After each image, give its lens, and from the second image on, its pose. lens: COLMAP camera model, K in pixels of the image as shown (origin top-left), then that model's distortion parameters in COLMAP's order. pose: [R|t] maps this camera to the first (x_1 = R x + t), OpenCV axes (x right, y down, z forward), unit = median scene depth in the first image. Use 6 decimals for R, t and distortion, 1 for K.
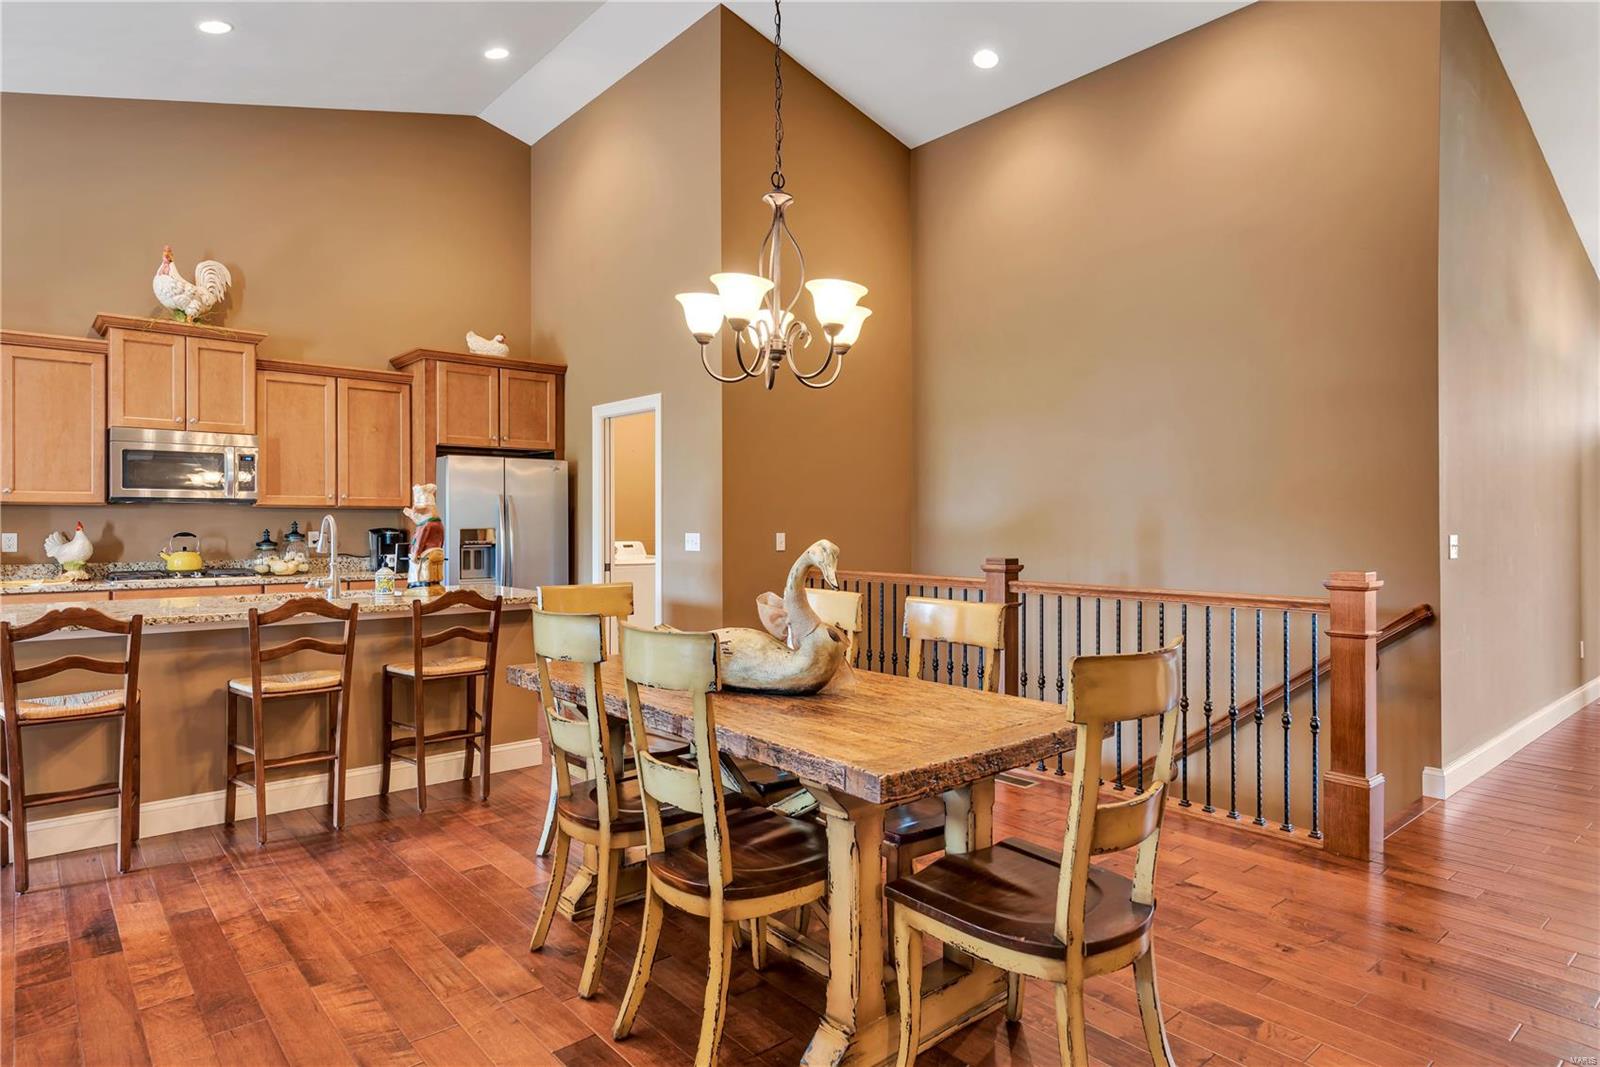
lens RADIAL K [[895.5, 0, 799.9], [0, 895.5, 527.8], [0, 0, 1]] dist [0.035886, -0.026601]
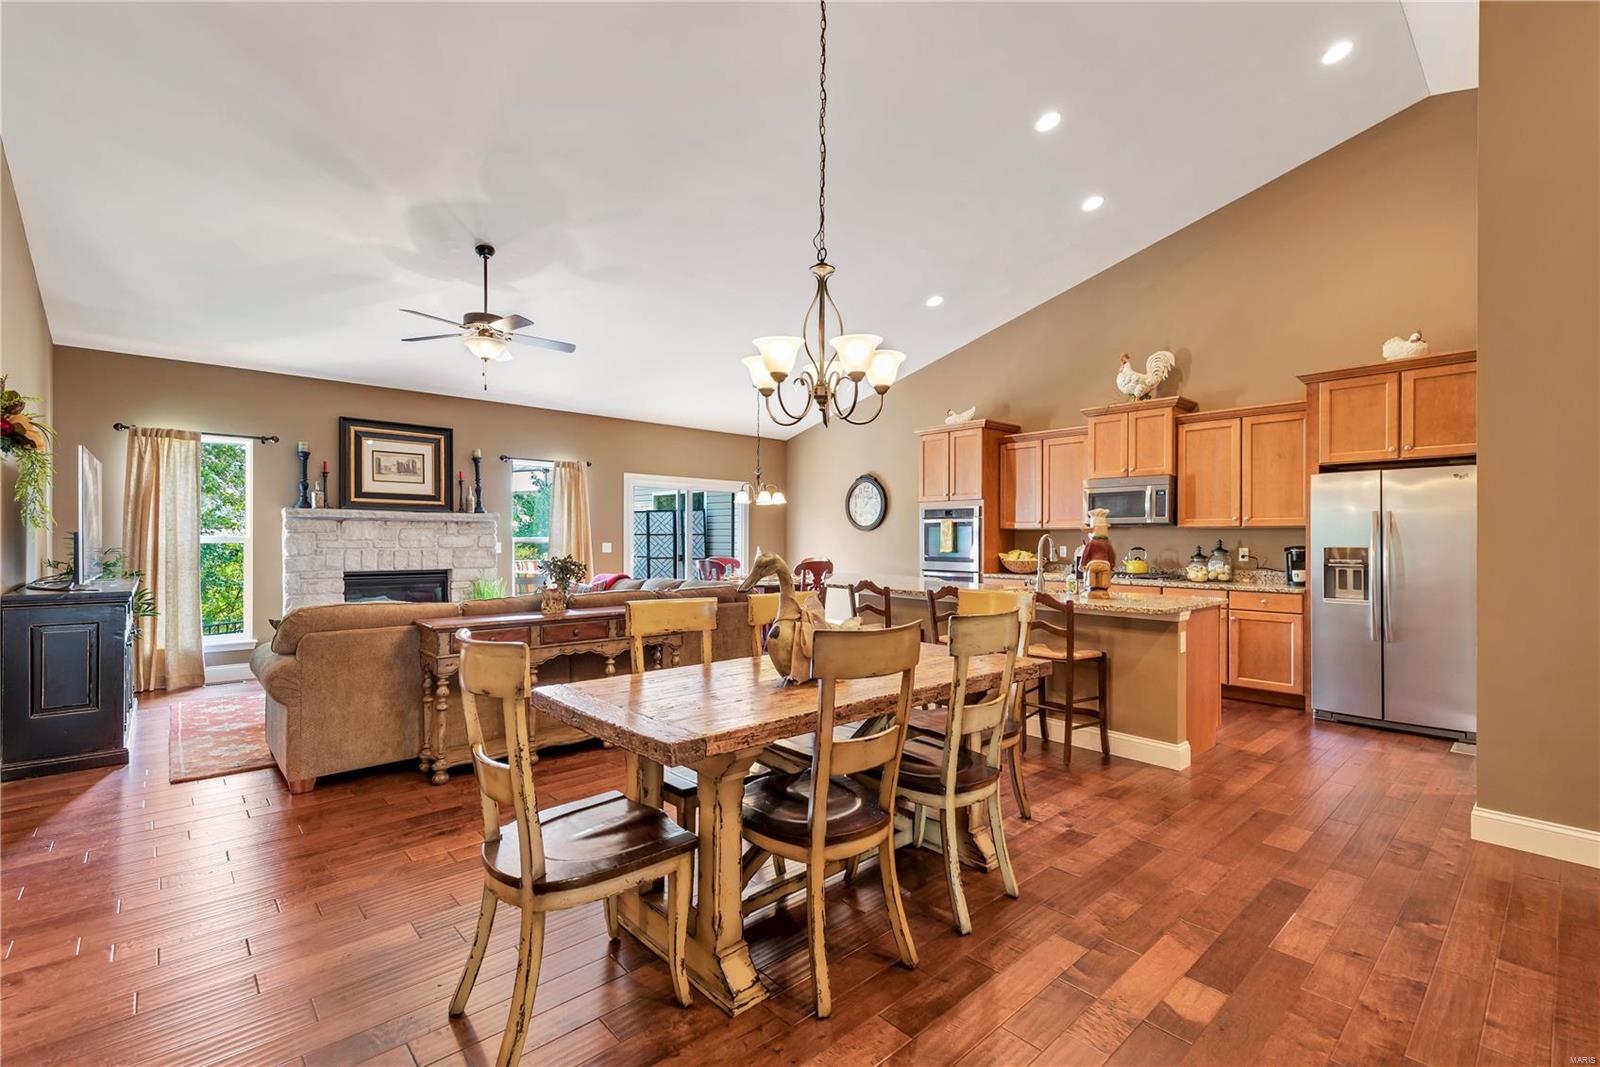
lens RADIAL K [[705.8, 0, 799.9], [0, 705.8, 541.3], [0, 0, 1]] dist [0.009273, -0.000720]
pose [[0.021587, 0.002760, -0.999763, 0.440899], [-0.009908, 0.999948, 0.002547, -0.001762], [0.999718, 0.009851, 0.021613, 0.445095]]
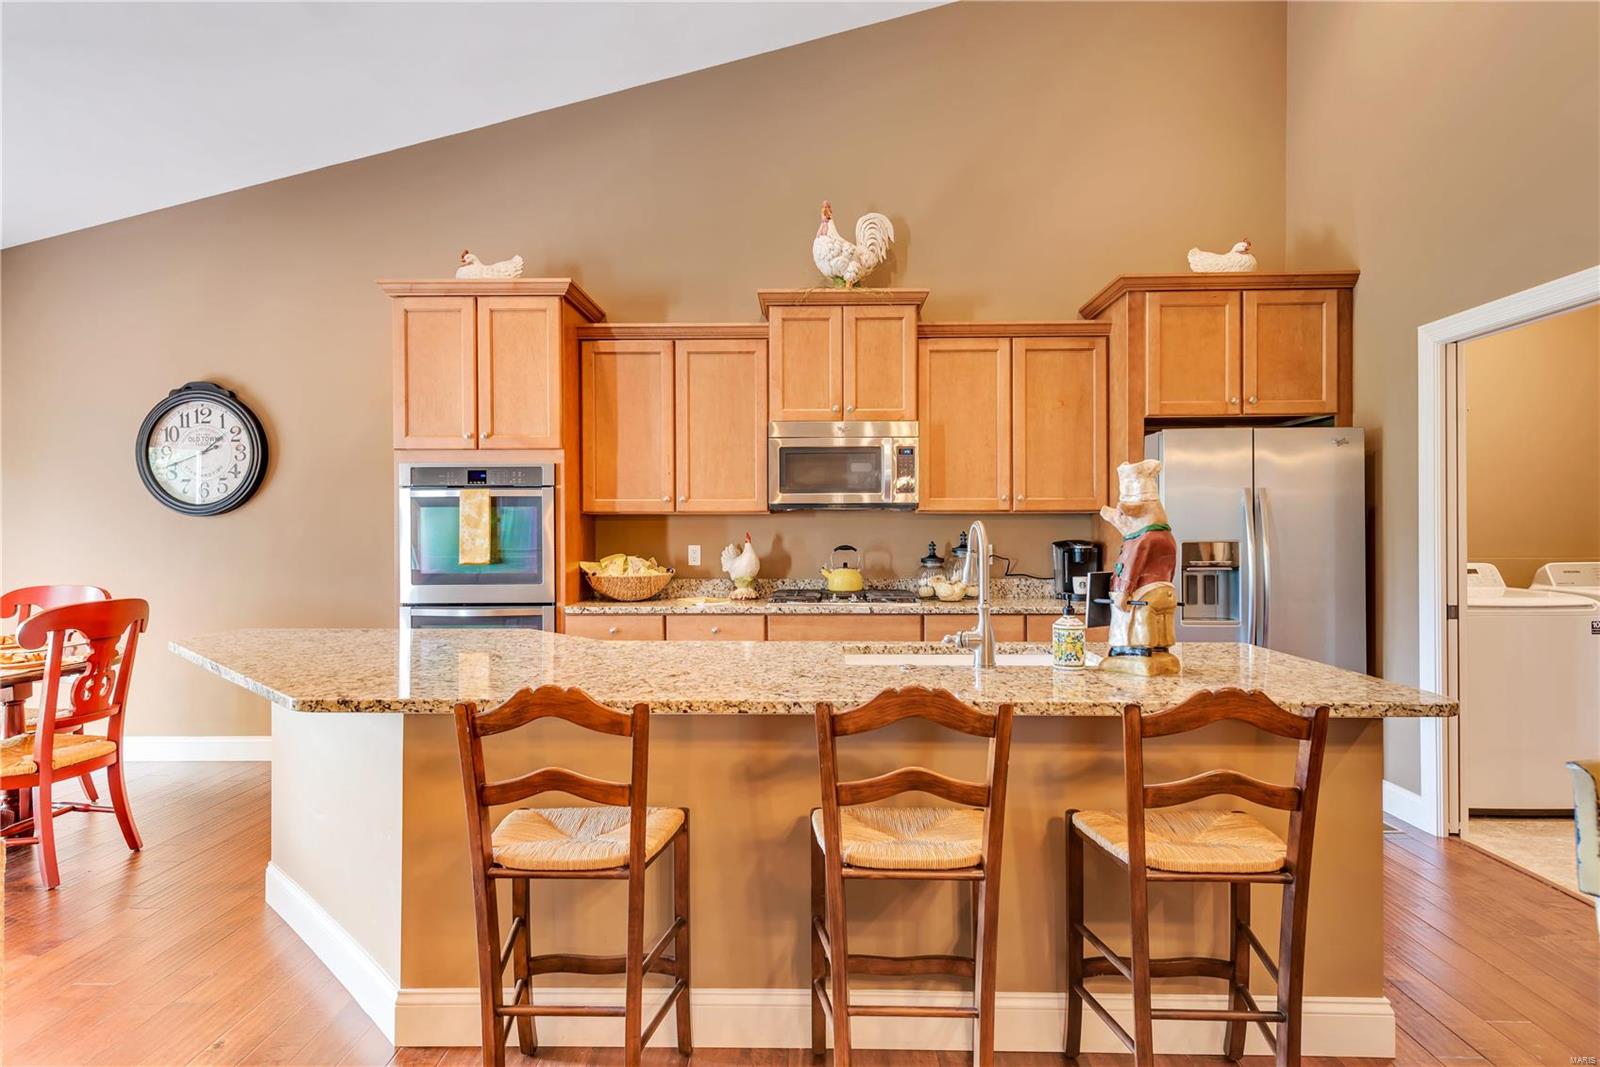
lens RADIAL K [[895.5, 0, 799.9], [0, 895.5, 527.8], [0, 0, 1]] dist [0.035886, -0.026601]
pose [[0.744067, -0.006677, -0.668071, -0.164685], [0.000298, 0.999953, -0.009663, -0.003072], [0.668104, 0.006991, 0.744035, 0.367813]]
